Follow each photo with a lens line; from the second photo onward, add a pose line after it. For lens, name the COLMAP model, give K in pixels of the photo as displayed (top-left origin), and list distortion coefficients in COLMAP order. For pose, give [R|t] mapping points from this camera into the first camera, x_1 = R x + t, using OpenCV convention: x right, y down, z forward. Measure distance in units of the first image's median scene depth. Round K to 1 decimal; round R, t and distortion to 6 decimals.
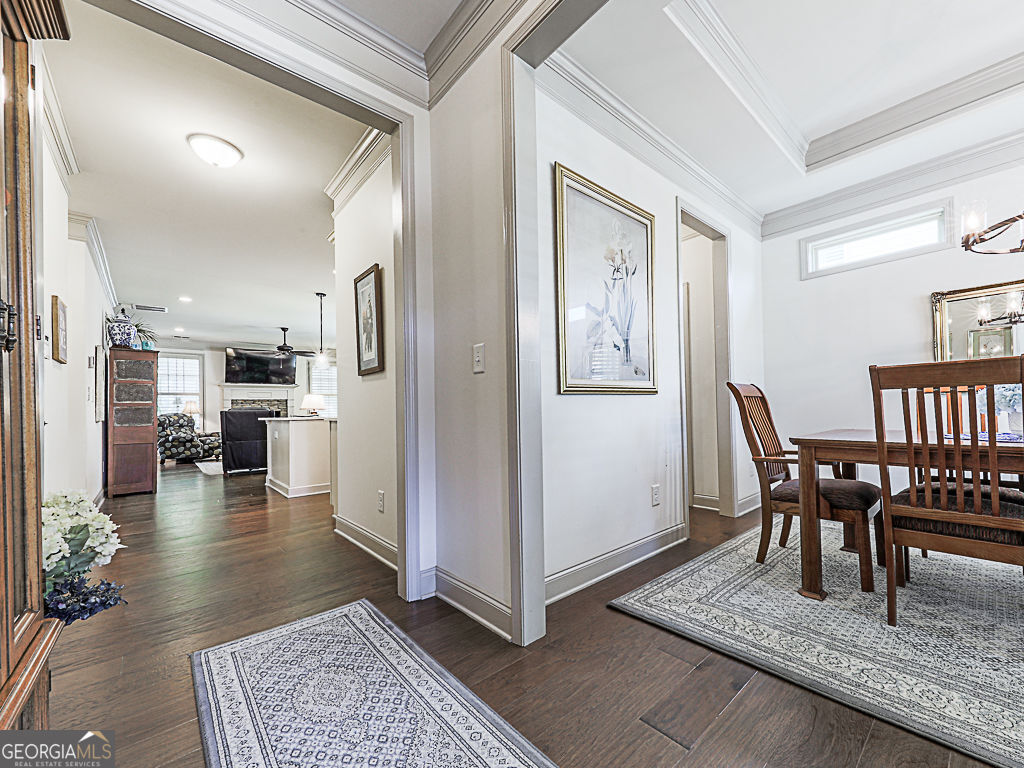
lens RADIAL K [[408.5, 0, 543.2], [0, 408.5, 407.3], [0, 0, 1]] dist [0.011439, -0.000086]
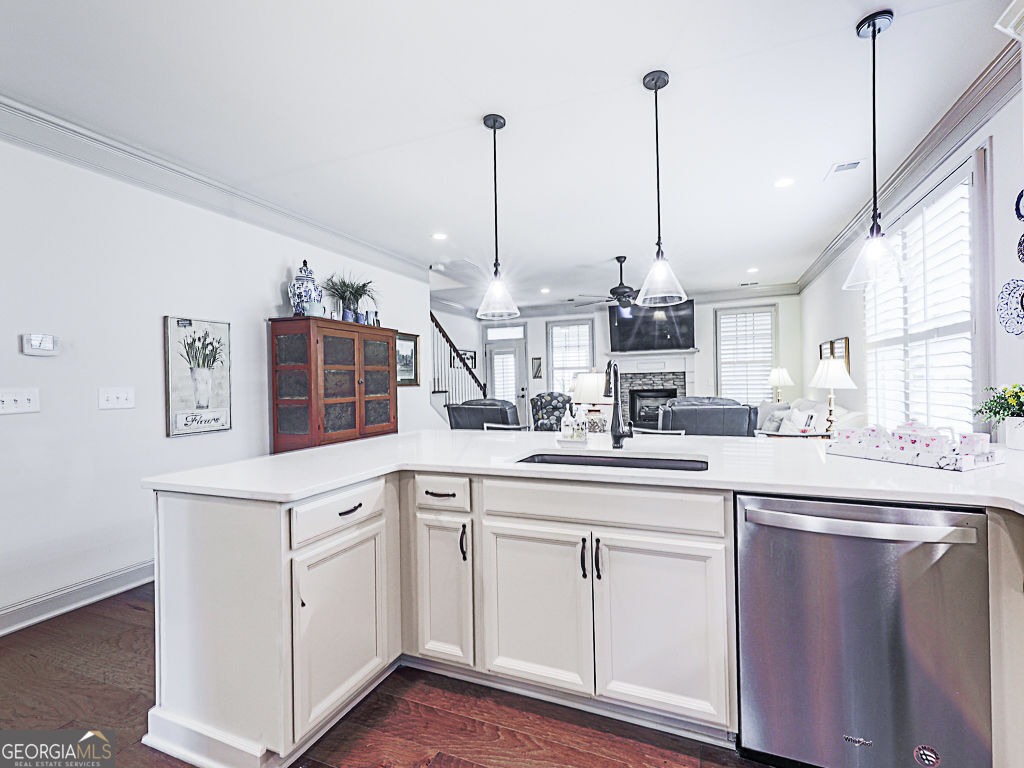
lens RADIAL K [[440.9, 0, 560.2], [0, 440.9, 381.3], [0, 0, 1]] dist [0.023932, -0.006981]
pose [[0.469336, 0.010335, -0.882959, -0.103817], [0.016865, 0.999644, 0.020666, -0.027317], [0.882858, -0.024591, 0.468995, 0.618142]]
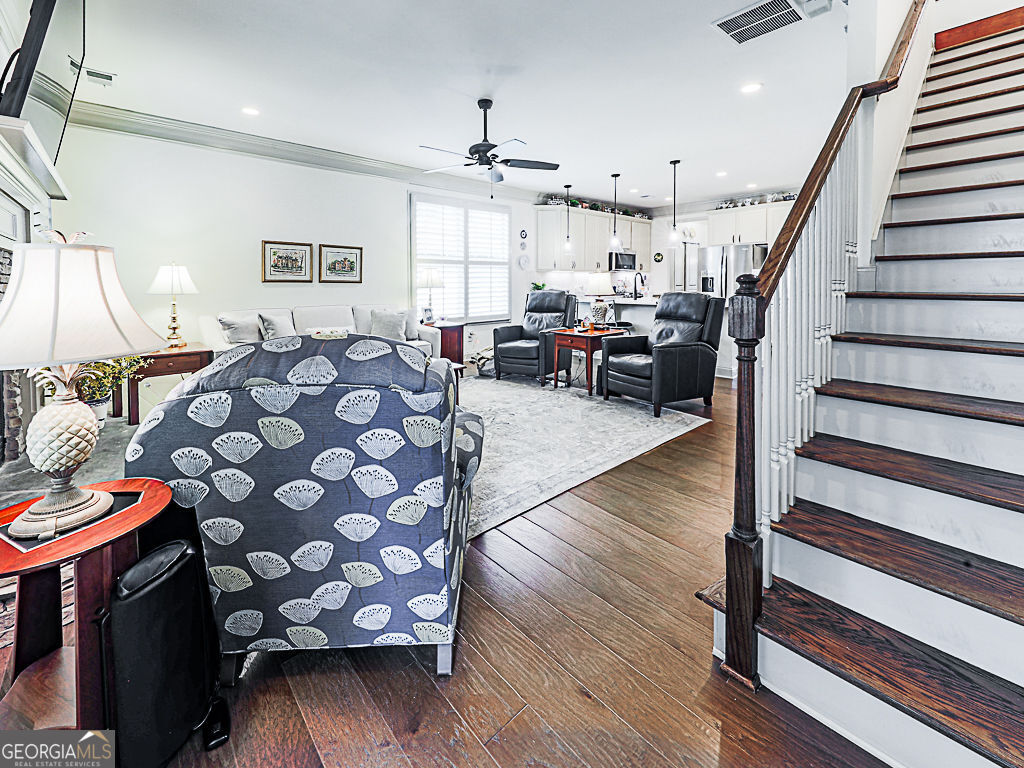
lens RADIAL K [[440.9, 0, 509.2], [0, 440.9, 289.1], [0, 0, 1]] dist [0.023932, -0.006981]
pose [[0.007947, 0.003340, 0.999963, -1.092943], [-0.002567, 0.999991, -0.003320, -0.000899], [-0.999965, -0.002541, 0.007956, 0.979310]]
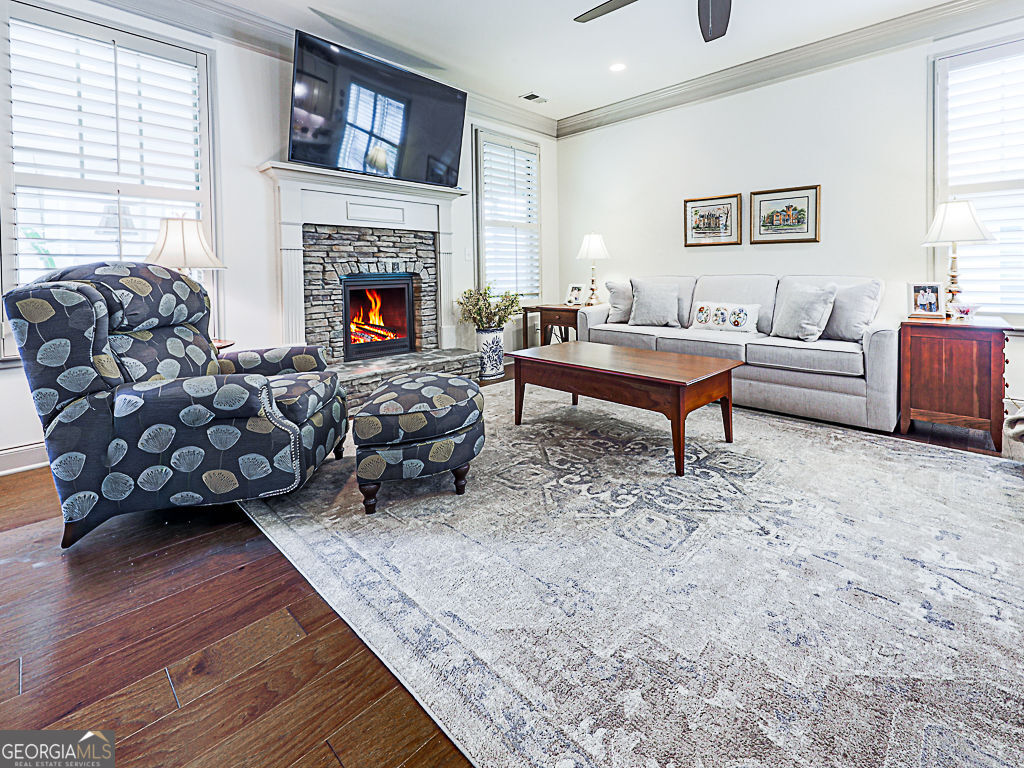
lens RADIAL K [[461.3, 0, 527.7], [0, 461.3, 281.6], [0, 0, 1]] dist [0.021373, -0.001374]
pose [[0.998092, 0.003951, 0.061623, -0.734907], [-0.005607, 0.999627, 0.026724, 0.015954], [-0.061494, -0.027018, 0.997742, 0.781246]]
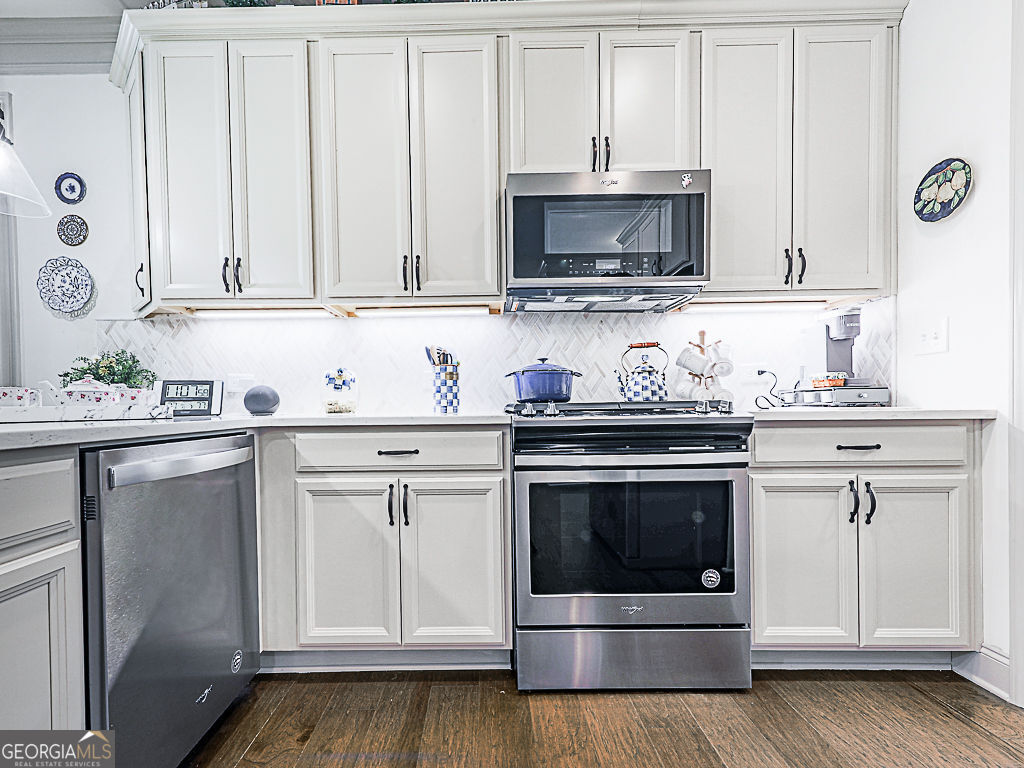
lens RADIAL K [[440.9, 0, 469.9], [0, 440.9, 408.6], [0, 0, 1]] dist [0.023932, -0.006981]
pose [[0.679956, 0.004772, 0.733238, -0.234214], [-0.007236, 0.999974, 0.000202, 0.008366], [-0.733217, -0.005443, 0.679972, 0.620501]]
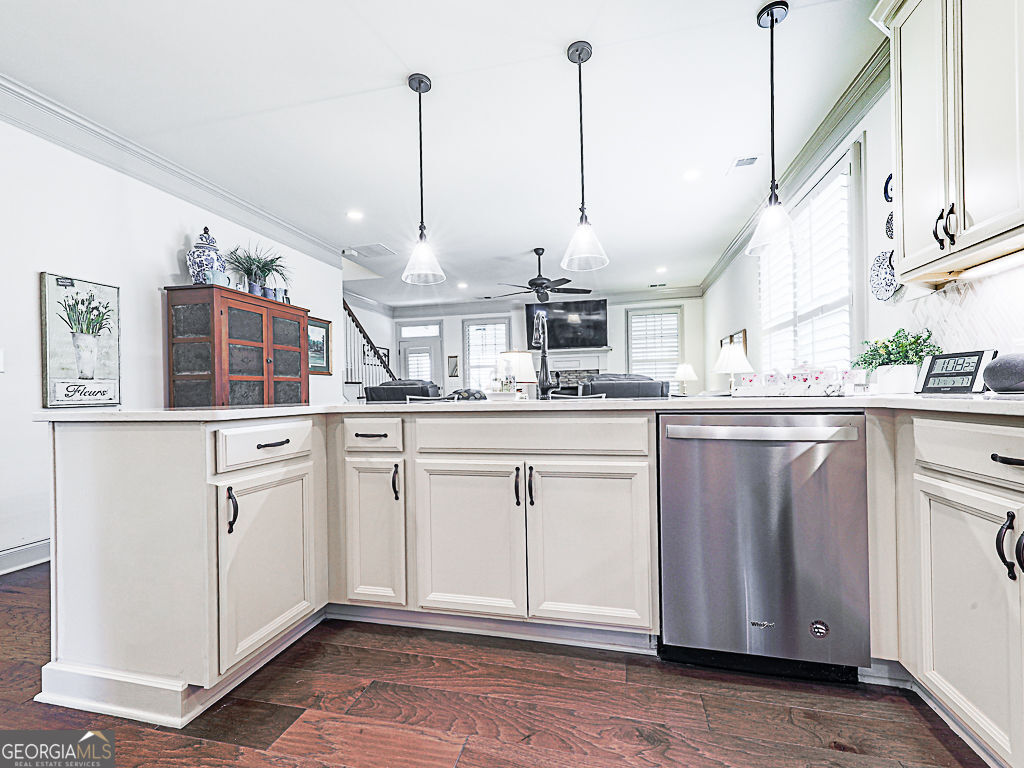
lens RADIAL K [[440.9, 0, 529.2], [0, 440.9, 393.5], [0, 0, 1]] dist [0.023932, -0.006981]
pose [[0.577780, 0.008988, -0.816143, -0.102541], [0.014329, 0.999674, 0.021152, 0.006014], [0.816067, -0.023916, 0.577462, 0.606221]]
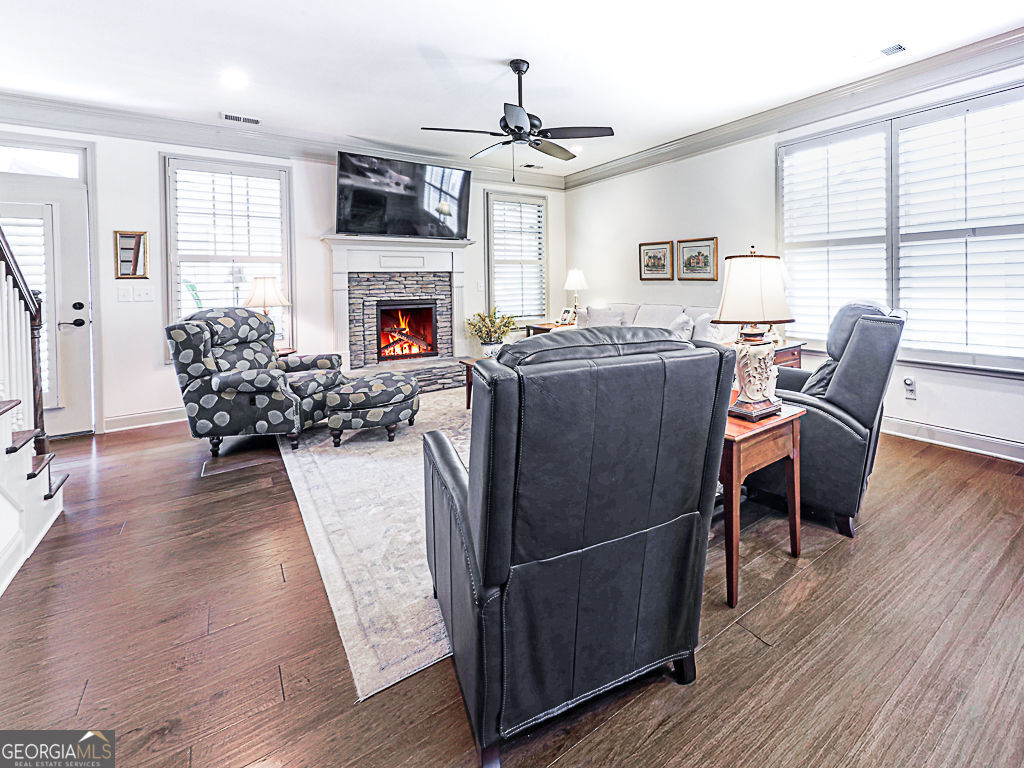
lens RADIAL K [[461.3, 0, 585.3], [0, 461.3, 285.7], [0, 0, 1]] dist [0.021373, -0.001374]
pose [[0.995587, 0.001964, -0.093823, -0.539753], [-0.000009, 0.999783, 0.020827, -0.017223], [0.093844, -0.020735, 0.995371, 0.620768]]
